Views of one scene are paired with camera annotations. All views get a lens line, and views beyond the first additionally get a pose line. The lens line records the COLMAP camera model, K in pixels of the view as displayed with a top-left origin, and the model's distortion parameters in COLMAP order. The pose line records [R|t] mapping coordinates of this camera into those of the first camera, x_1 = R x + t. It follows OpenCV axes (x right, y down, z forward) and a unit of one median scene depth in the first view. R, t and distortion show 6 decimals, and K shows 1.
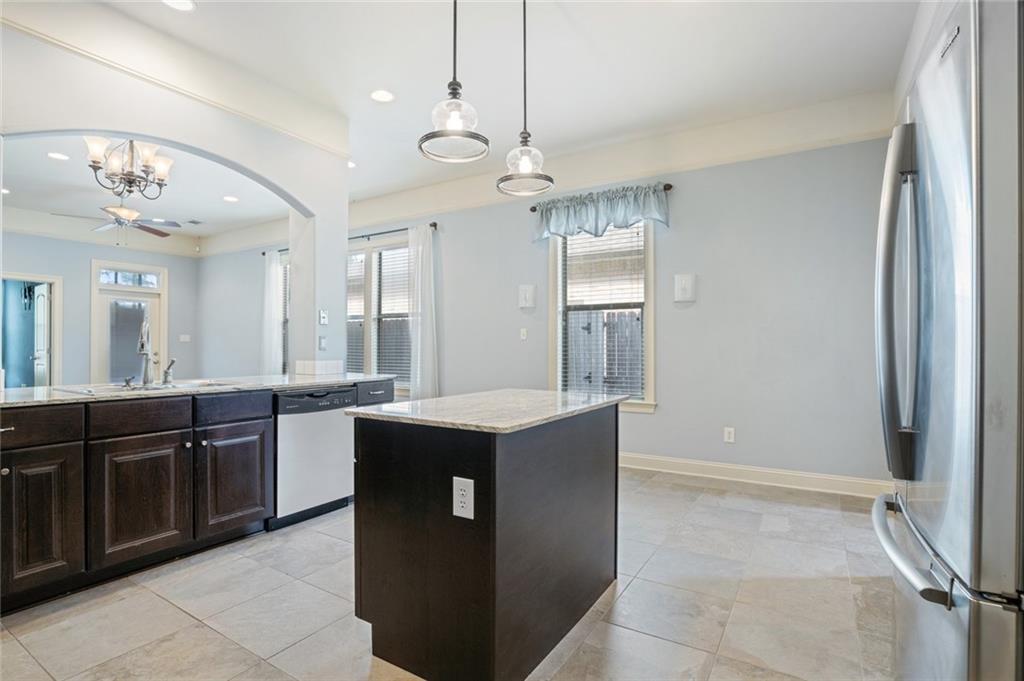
lens RADIAL K [[504.4, 0, 505.9], [0, 504.4, 344.8], [0, 0, 1]] dist [-0.000254, 0.000793]
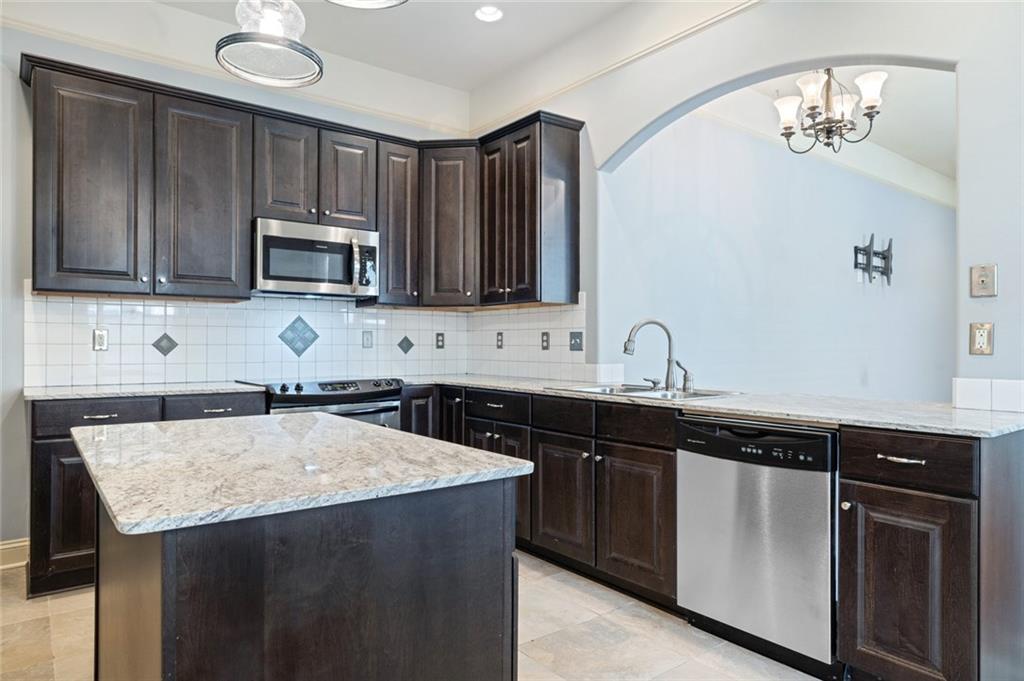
lens RADIAL K [[643.9, 0, 510.7], [0, 643.9, 345.3], [0, 0, 1]] dist [0.005749, 0.000659]
pose [[-0.336616, -0.003786, -0.941634, 0.454890], [-0.004475, 0.999987, -0.002421, 0.006931], [0.941631, 0.003399, -0.336628, 1.168598]]
